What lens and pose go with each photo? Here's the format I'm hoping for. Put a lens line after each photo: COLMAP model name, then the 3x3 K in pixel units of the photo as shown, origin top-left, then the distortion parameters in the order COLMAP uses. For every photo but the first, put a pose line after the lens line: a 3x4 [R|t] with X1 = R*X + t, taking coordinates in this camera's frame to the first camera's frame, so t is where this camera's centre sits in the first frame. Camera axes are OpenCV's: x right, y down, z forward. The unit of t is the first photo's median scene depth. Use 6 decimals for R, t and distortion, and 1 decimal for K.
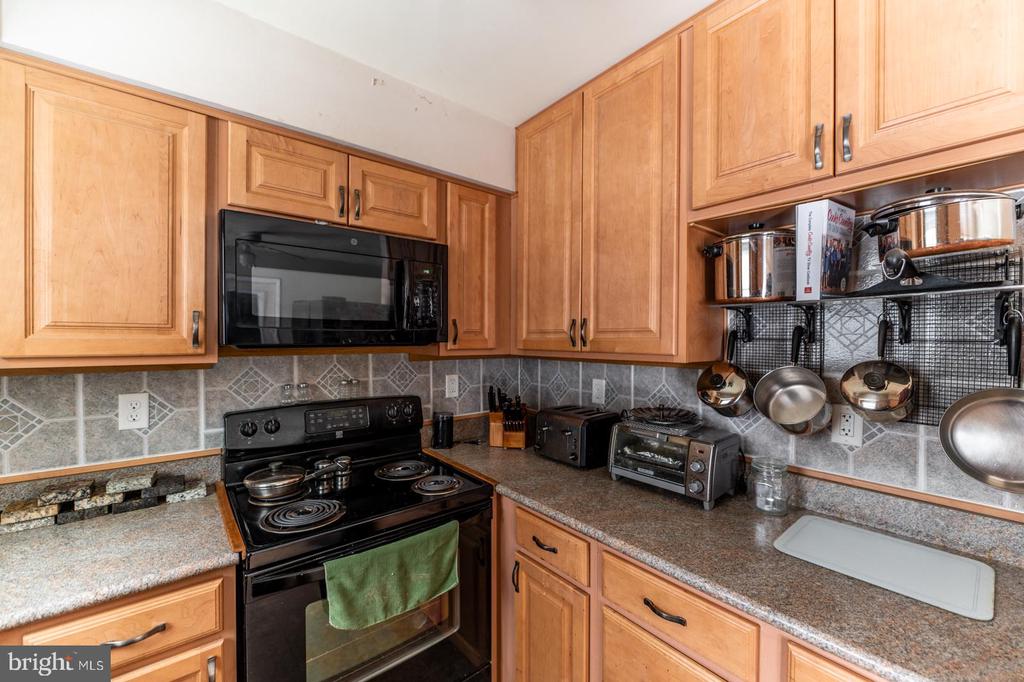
lens RADIAL K [[407.6, 0, 513.1], [0, 407.6, 342.5], [0, 0, 1]] dist [-0.006612, -0.001270]
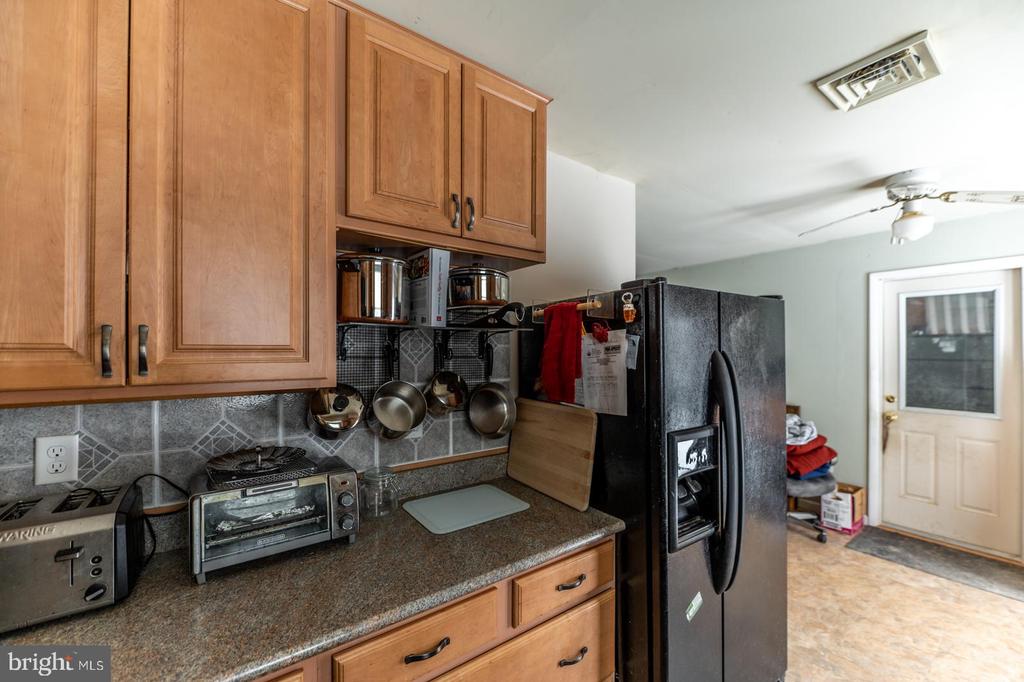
lens RADIAL K [[407.6, 0, 509.8], [0, 407.6, 351.3], [0, 0, 1]] dist [-0.006612, -0.001270]
pose [[0.048678, -0.002672, 0.998811, -0.449714], [0.011760, 0.999929, 0.002102, -0.023223], [-0.998745, 0.011644, 0.048706, 0.615395]]
